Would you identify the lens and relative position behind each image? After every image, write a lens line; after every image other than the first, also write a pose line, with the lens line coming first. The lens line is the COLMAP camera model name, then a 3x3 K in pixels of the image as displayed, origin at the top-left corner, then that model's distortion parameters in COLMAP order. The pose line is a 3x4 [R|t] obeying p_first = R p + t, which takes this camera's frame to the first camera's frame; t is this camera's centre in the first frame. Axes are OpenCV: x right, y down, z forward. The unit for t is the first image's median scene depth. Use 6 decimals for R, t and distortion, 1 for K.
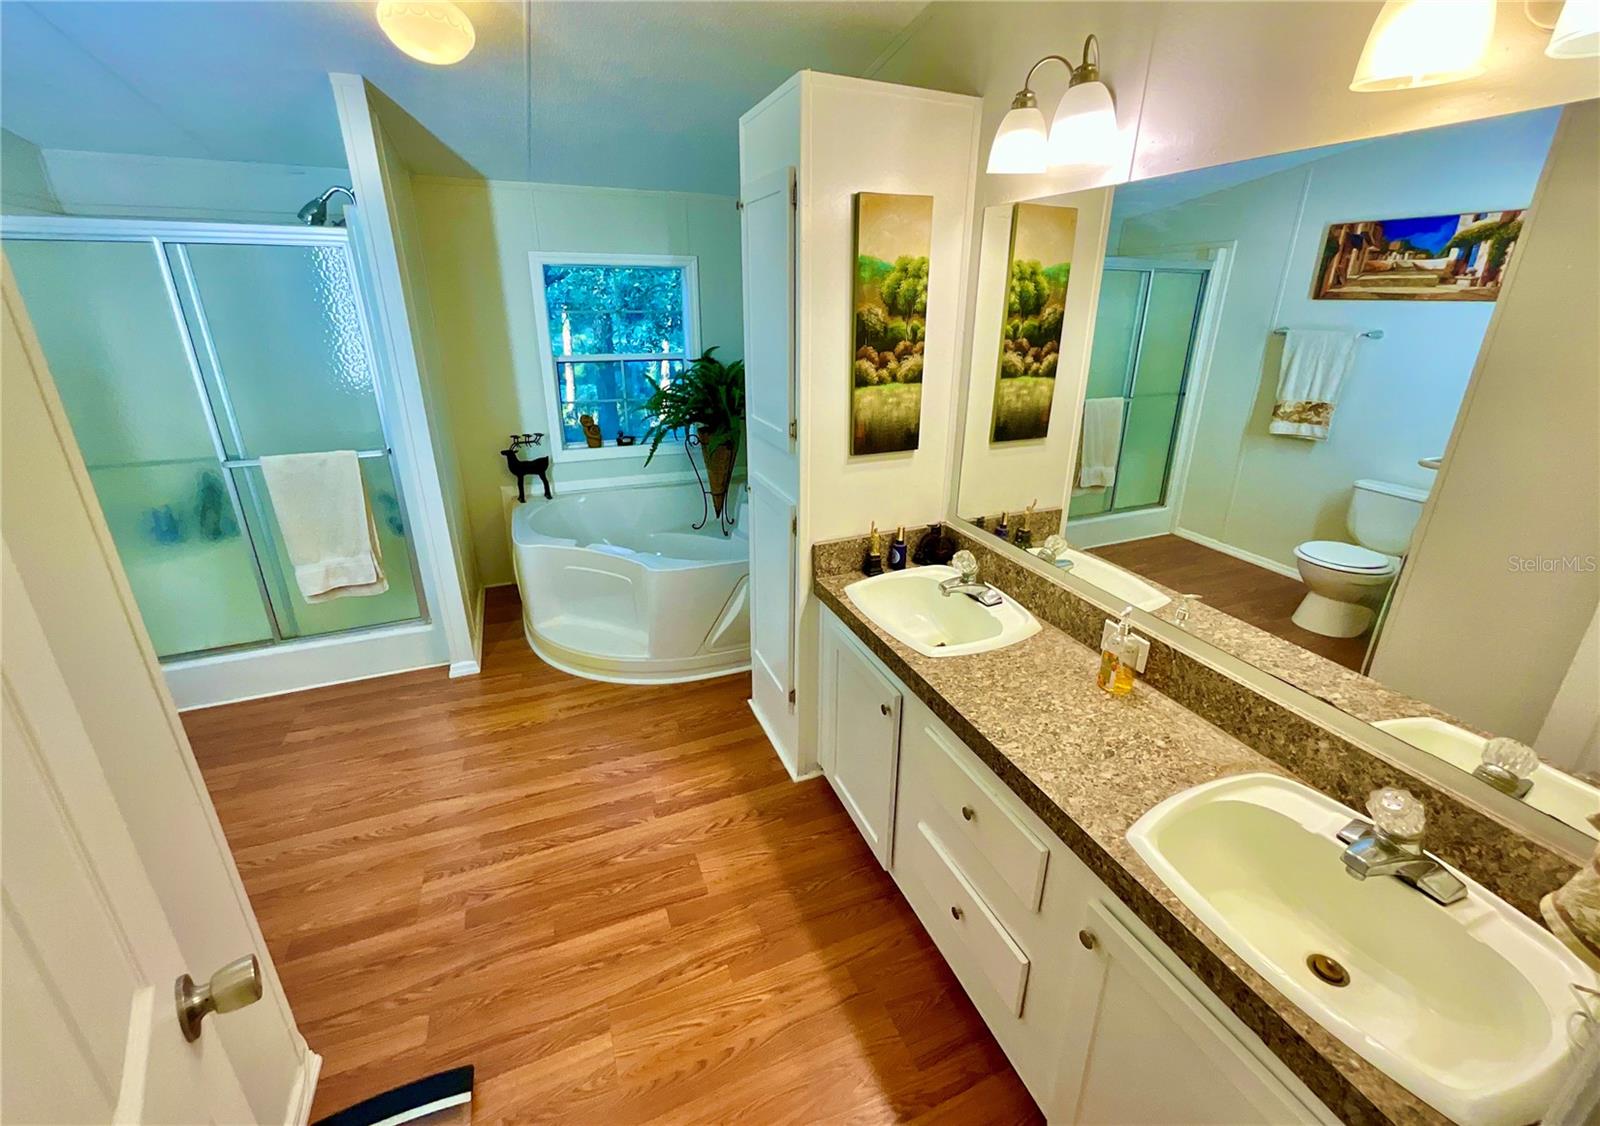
lens RADIAL K [[710.3, 0, 791.7], [0, 710.3, 573.4], [0, 0, 1]] dist [0.002265, 0.000197]
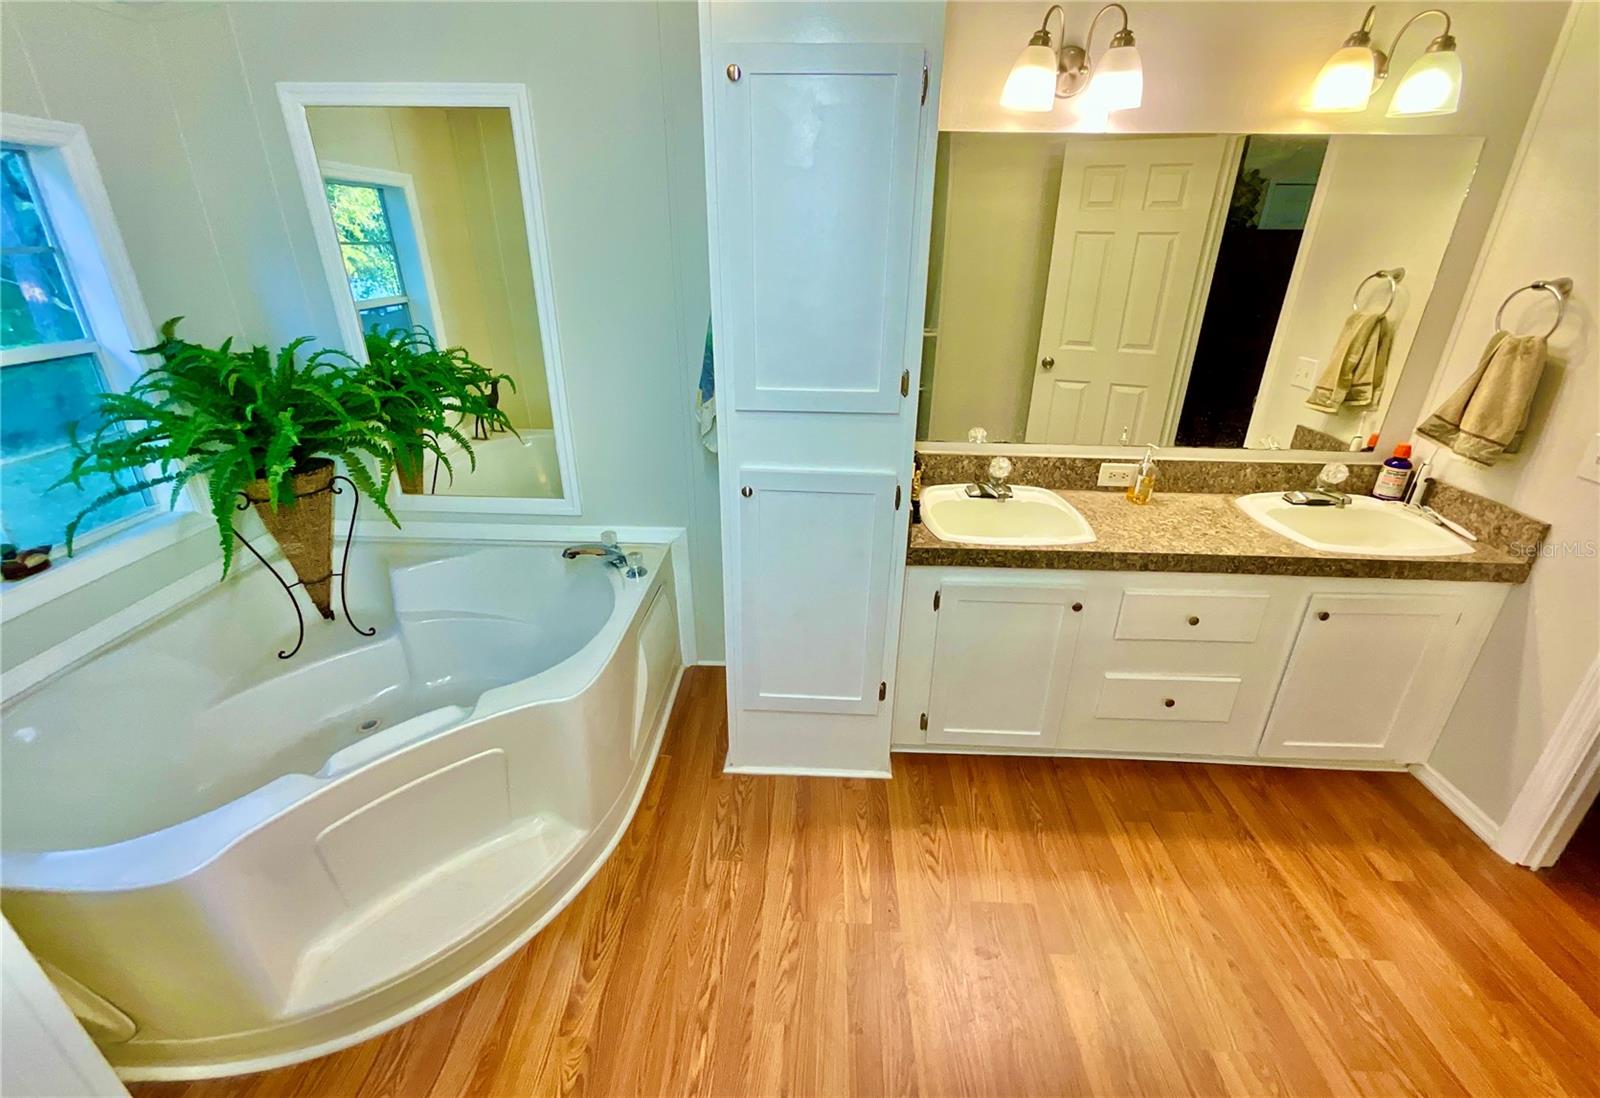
lens RADIAL K [[678.2, 0, 797.3], [0, 678.2, 533.9], [0, 0, 1]] dist [0.001025, 0.000134]
pose [[0.350013, -0.375732, 0.858089, -0.826249], [0.336073, 0.905418, 0.259372, -0.307587], [-0.874383, 0.197597, 0.443181, 0.843490]]
